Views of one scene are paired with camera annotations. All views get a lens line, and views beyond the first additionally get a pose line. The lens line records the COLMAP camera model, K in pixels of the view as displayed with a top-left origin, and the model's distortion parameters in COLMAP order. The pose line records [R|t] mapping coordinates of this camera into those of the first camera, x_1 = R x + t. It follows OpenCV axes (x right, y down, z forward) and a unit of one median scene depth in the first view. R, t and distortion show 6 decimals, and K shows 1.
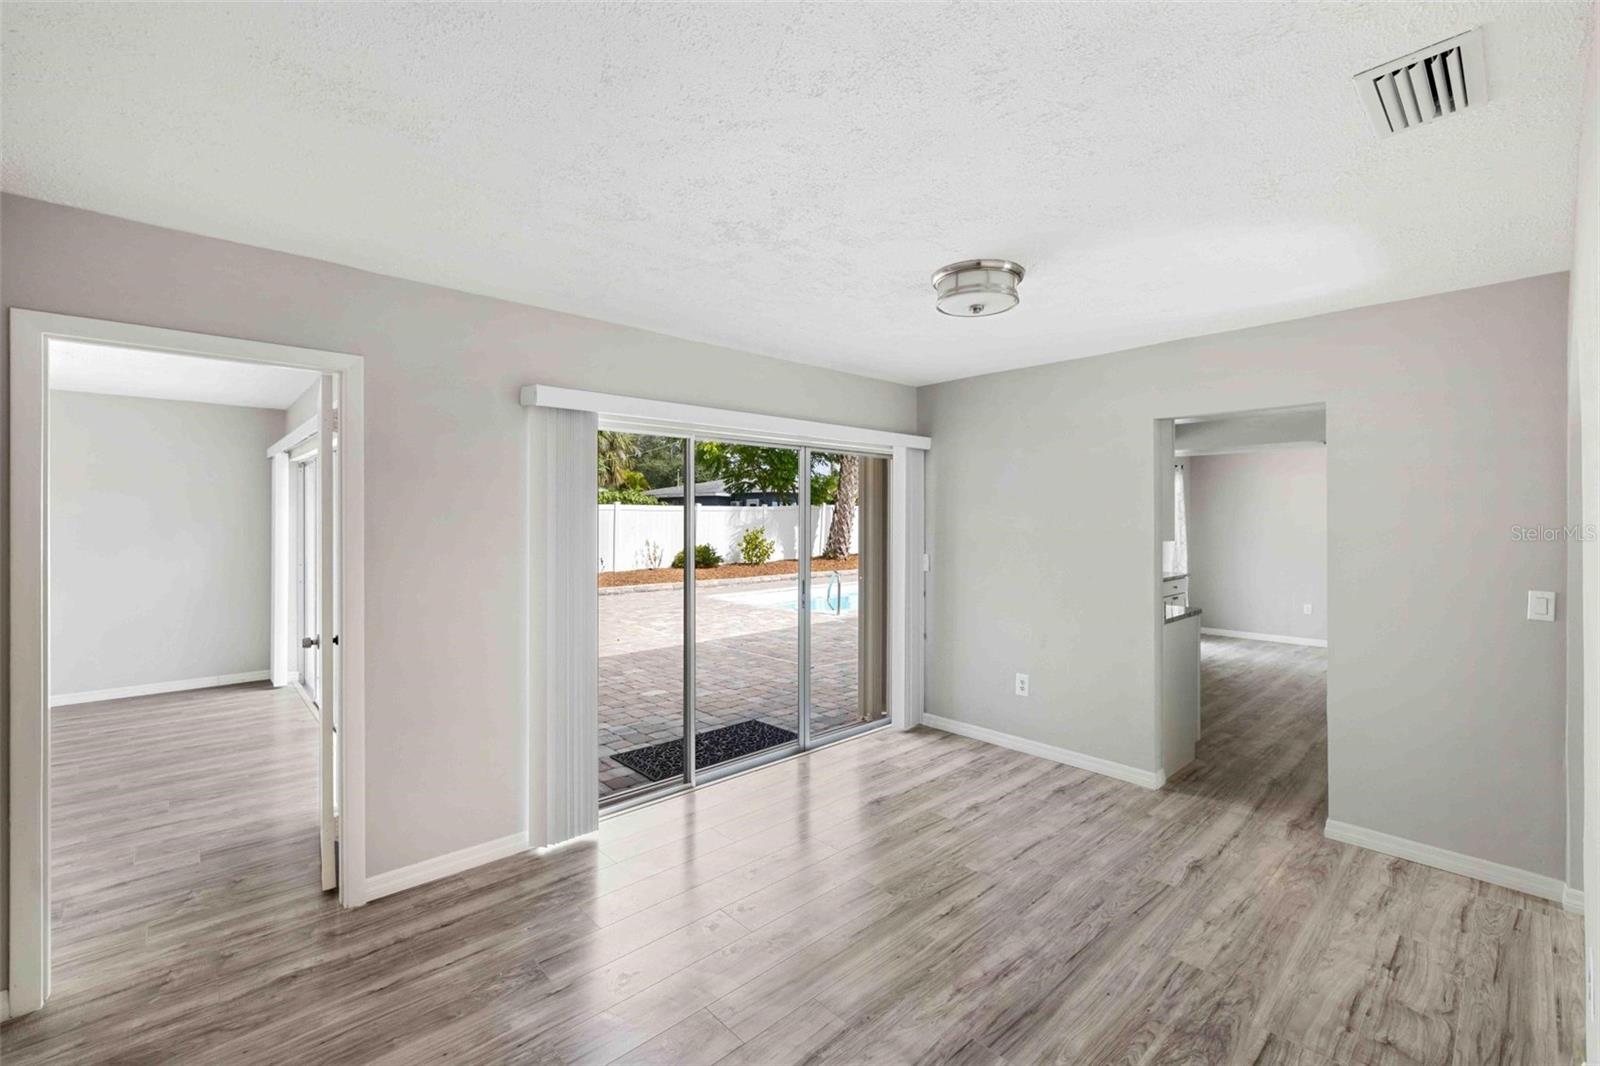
lens RADIAL K [[677.3, 0, 801.7], [0, 677.3, 517.8], [0, 0, 1]] dist [-0.002148, -0.000080]
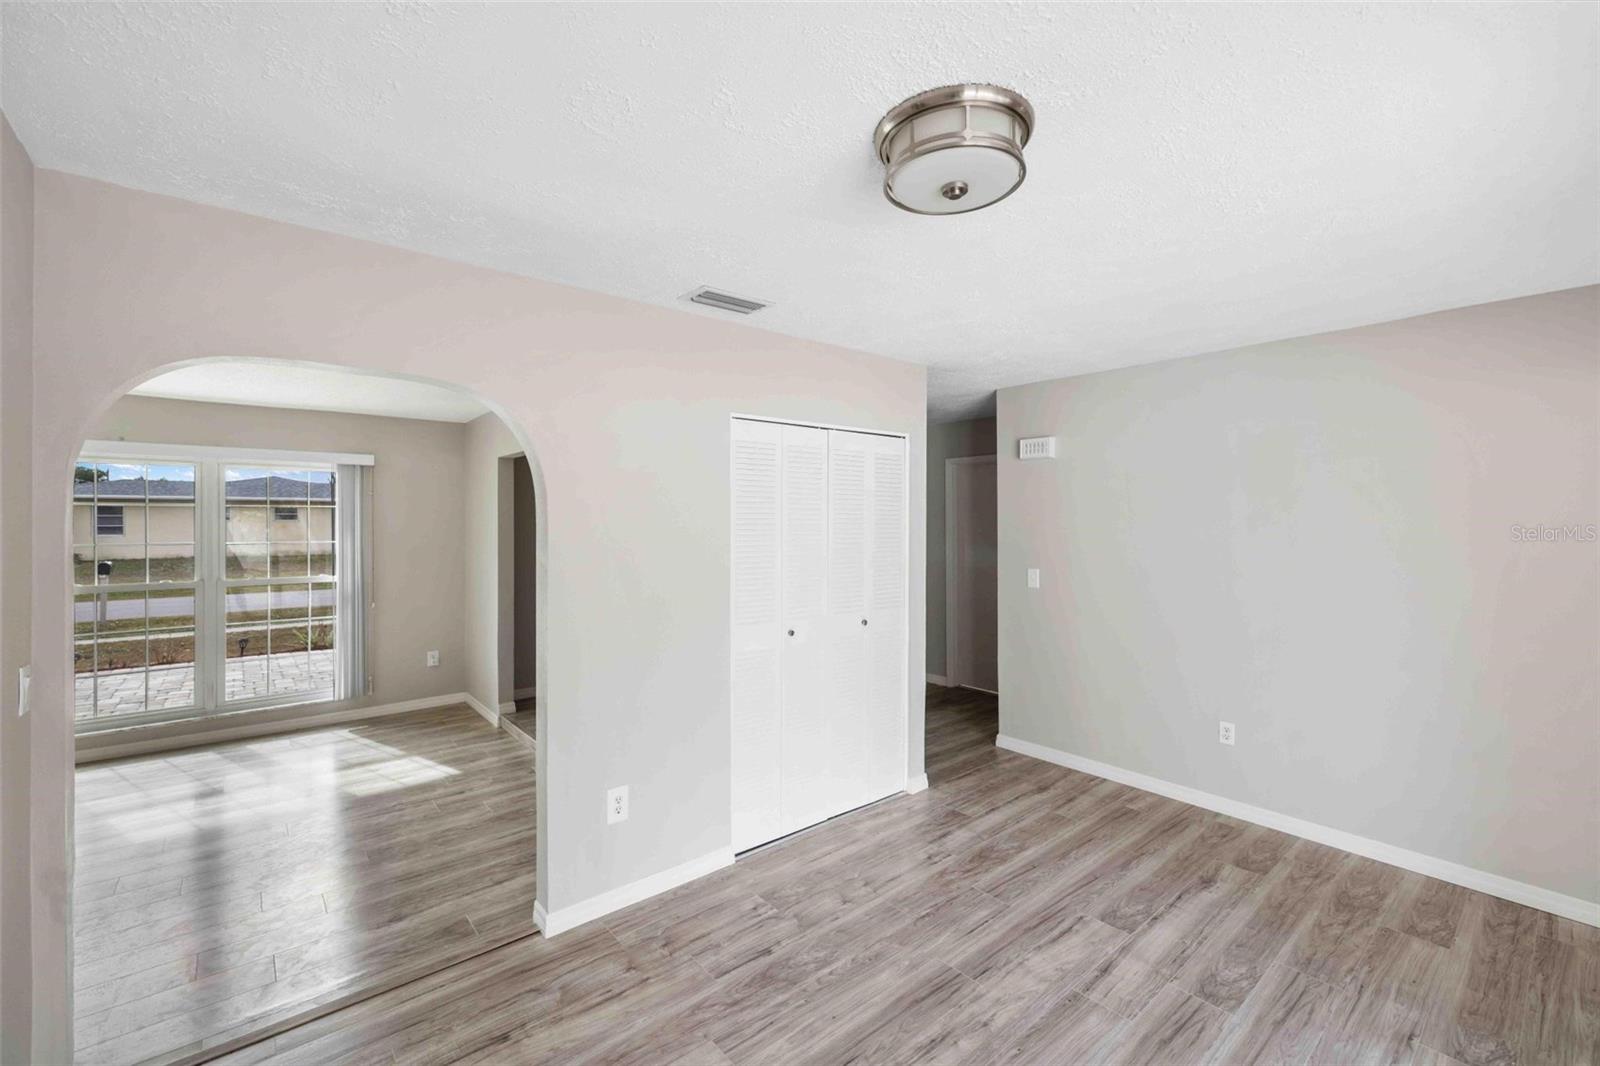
lens RADIAL K [[655.8, 0, 801.0], [0, 655.8, 523.9], [0, 0, 1]] dist [-0.001932, -0.000124]
pose [[-0.998545, 0.002031, 0.053891, 0.347745], [0.002118, 0.999997, 0.001558, -0.022865], [-0.053888, 0.001670, -0.998546, 1.529206]]
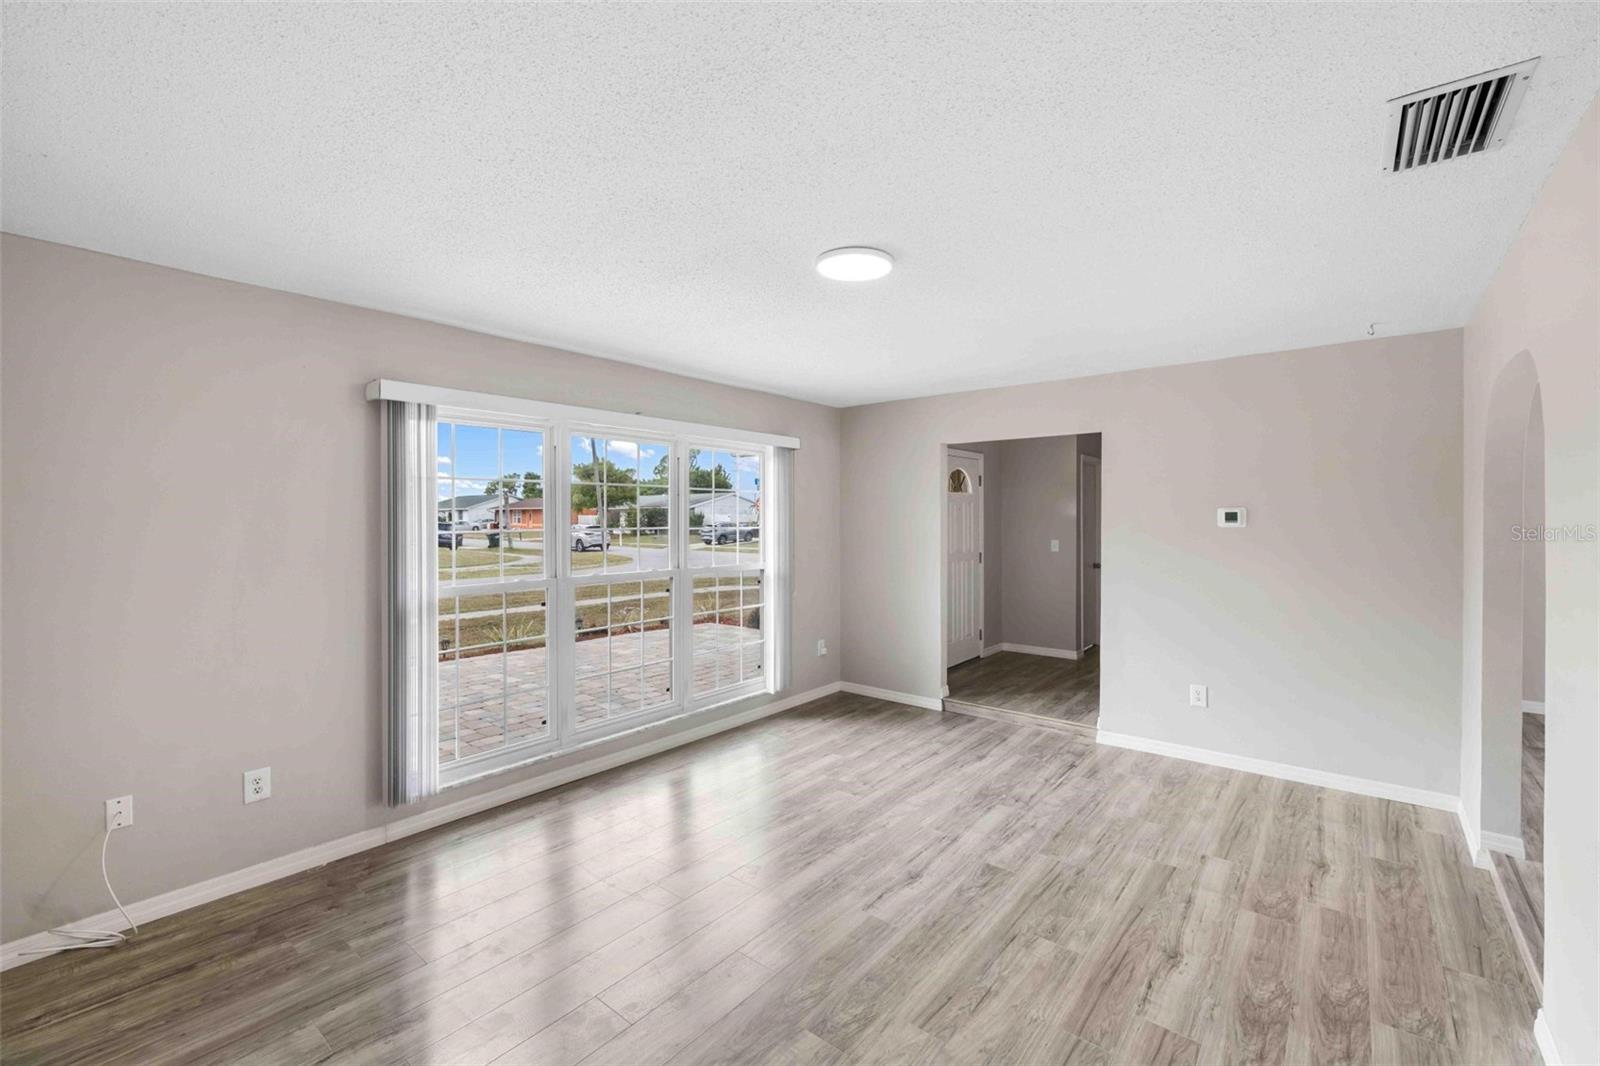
lens RADIAL K [[677.3, 0, 801.7], [0, 677.3, 517.8], [0, 0, 1]] dist [-0.002148, -0.000080]
pose [[-0.989087, 0.000255, -0.147333, 1.988328], [0.001076, 0.999984, -0.005493, 0.037008], [0.147330, -0.005592, -0.989072, 1.502395]]
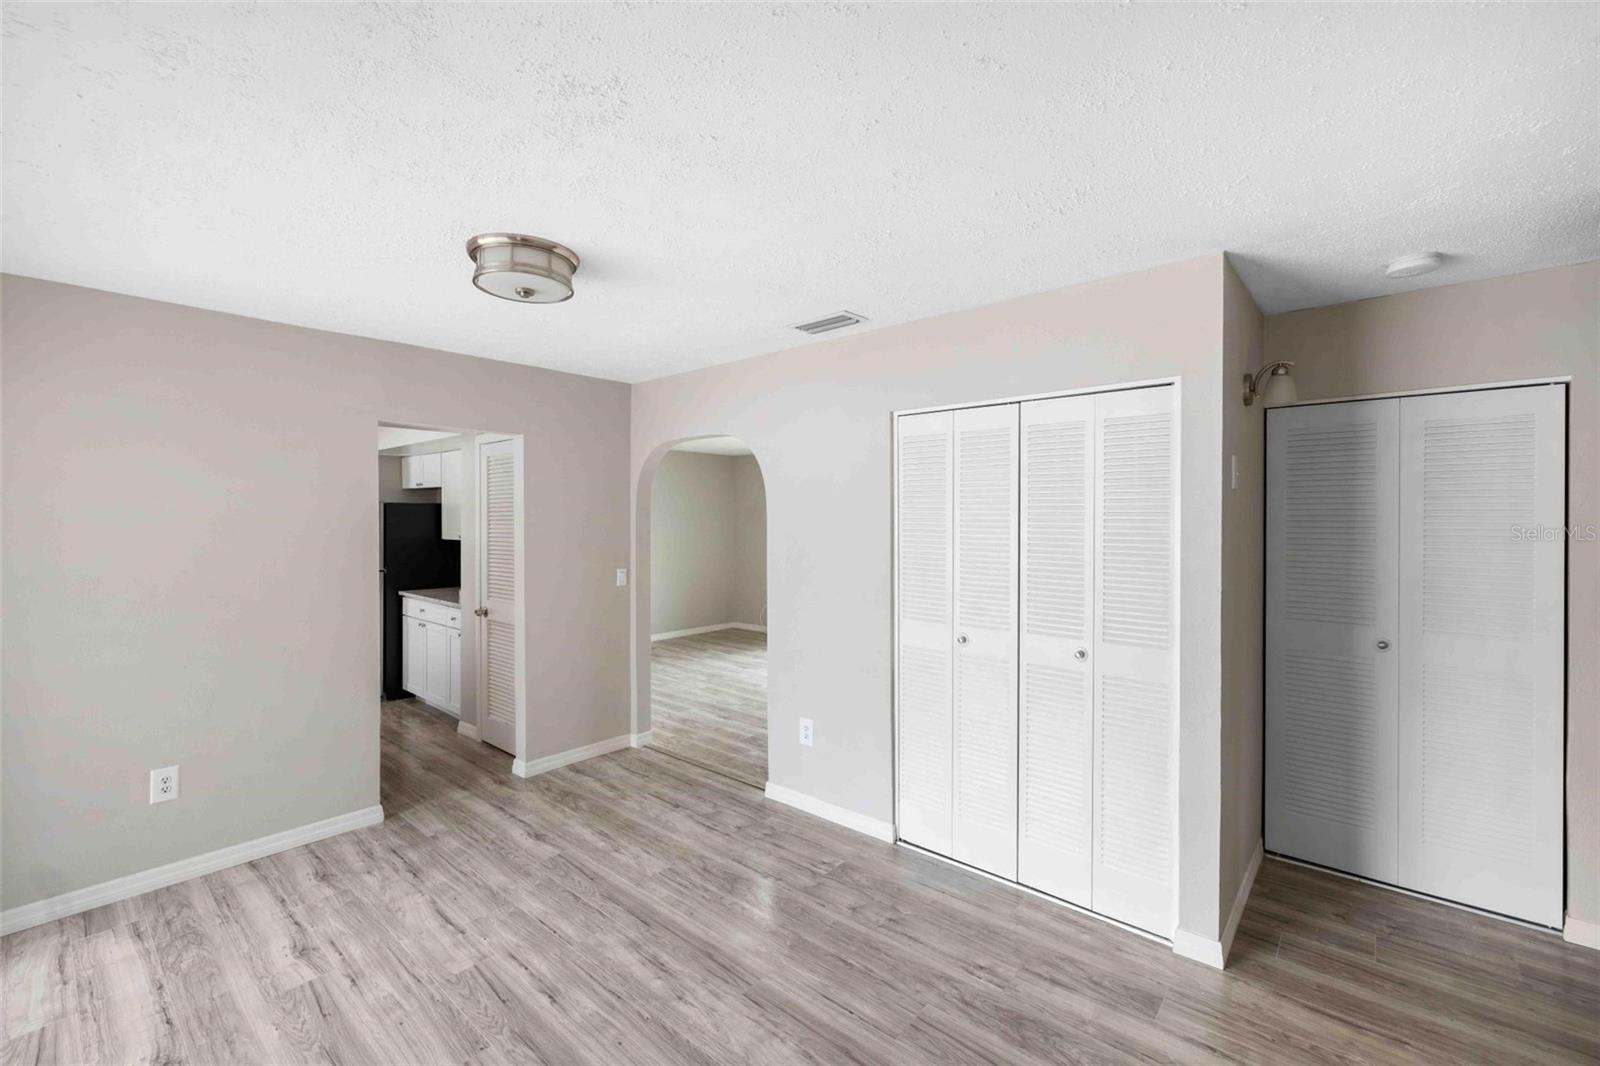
lens RADIAL K [[665.9, 0, 813.0], [0, 665.9, 520.2], [0, 0, 1]] dist [-0.002803, 0.000141]
pose [[-0.128267, -0.004095, 0.991731, -0.612068], [-0.004483, 0.999984, 0.003549, -0.020608], [-0.991730, -0.003991, -0.128284, 0.727389]]
